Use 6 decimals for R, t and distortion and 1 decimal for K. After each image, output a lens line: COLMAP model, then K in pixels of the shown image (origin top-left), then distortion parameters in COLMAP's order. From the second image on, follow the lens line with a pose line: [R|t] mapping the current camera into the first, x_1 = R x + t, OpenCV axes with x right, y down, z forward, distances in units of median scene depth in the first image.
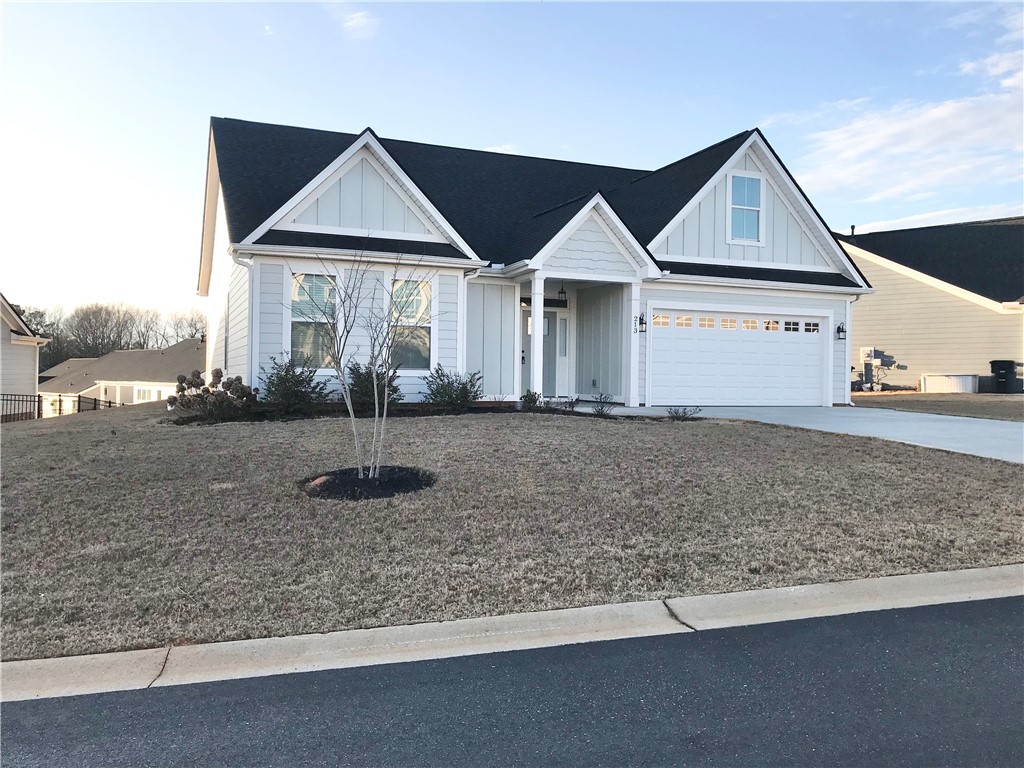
lens RADIAL K [[838.5, 0, 512.5], [0, 838.5, 379.8], [0, 0, 1]] dist [0.039134, -0.011373]
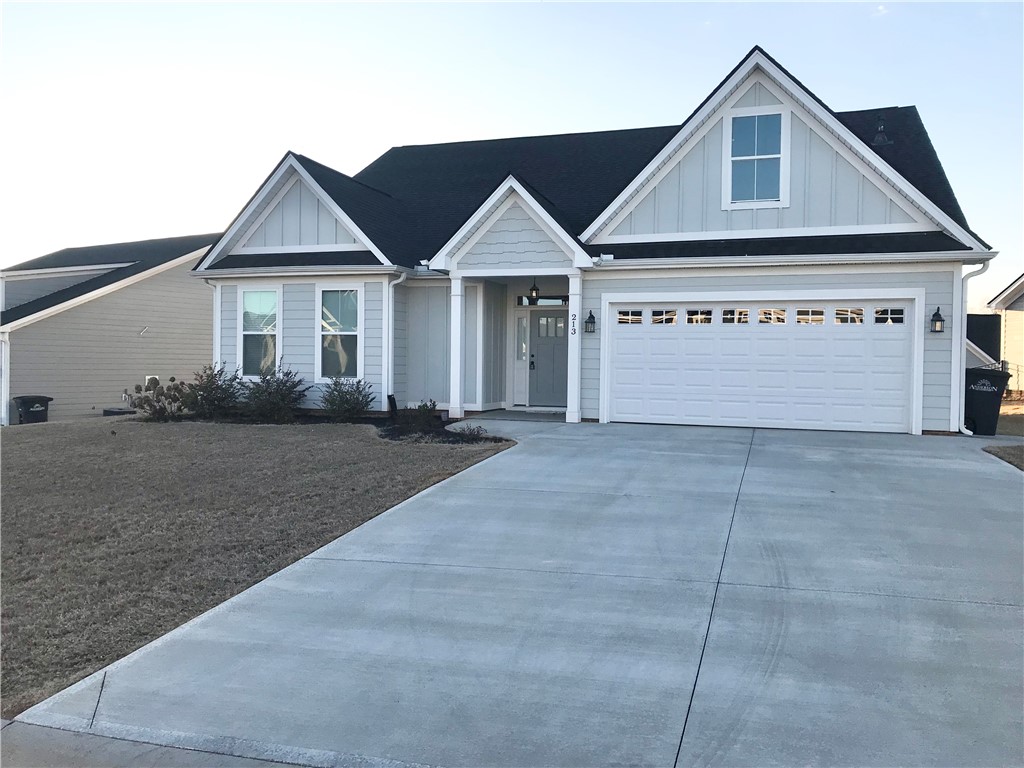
lens RADIAL K [[838.5, 0, 513.1], [0, 838.5, 389.1], [0, 0, 1]] dist [0.039134, -0.011373]
pose [[0.742863, 0.015708, -0.669259, 0.661678], [-0.008946, 0.999868, 0.013537, -0.011634], [0.669384, -0.004069, 0.742906, 0.336501]]
